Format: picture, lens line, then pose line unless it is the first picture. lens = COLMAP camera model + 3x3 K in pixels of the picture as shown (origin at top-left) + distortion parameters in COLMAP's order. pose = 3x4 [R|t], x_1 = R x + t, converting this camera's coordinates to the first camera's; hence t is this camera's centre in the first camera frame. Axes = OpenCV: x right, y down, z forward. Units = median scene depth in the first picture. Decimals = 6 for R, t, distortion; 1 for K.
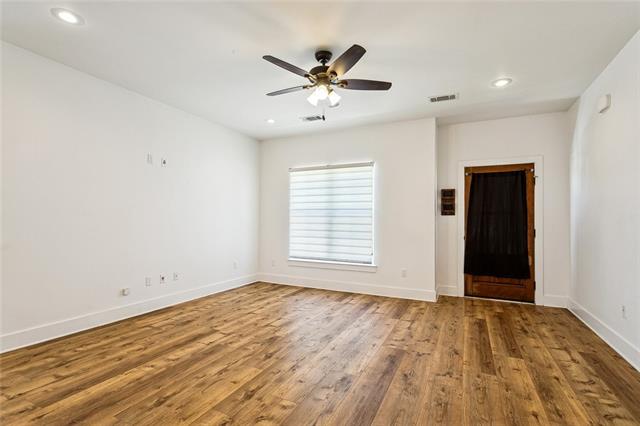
lens RADIAL K [[303.8, 0, 323.6], [0, 303.8, 215.6], [0, 0, 1]] dist [-0.002988, 0.000238]
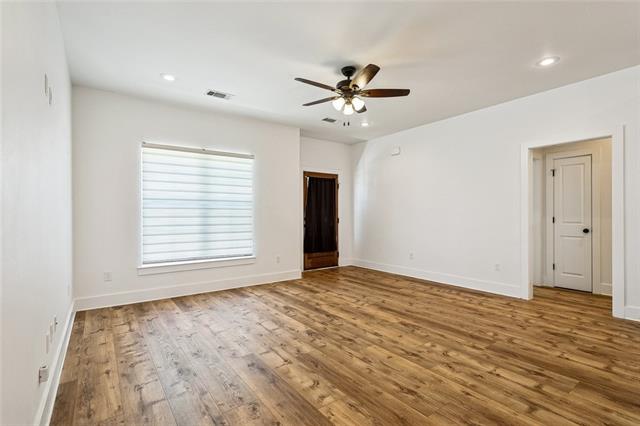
lens RADIAL K [[303.8, 0, 322.2], [0, 303.8, 213.8], [0, 0, 1]] dist [-0.002988, 0.000238]
pose [[0.469070, -0.009299, 0.883112, -0.685528], [-0.008578, 0.999849, 0.015085, 0.002369], [-0.883119, -0.014651, 0.468920, 0.344601]]
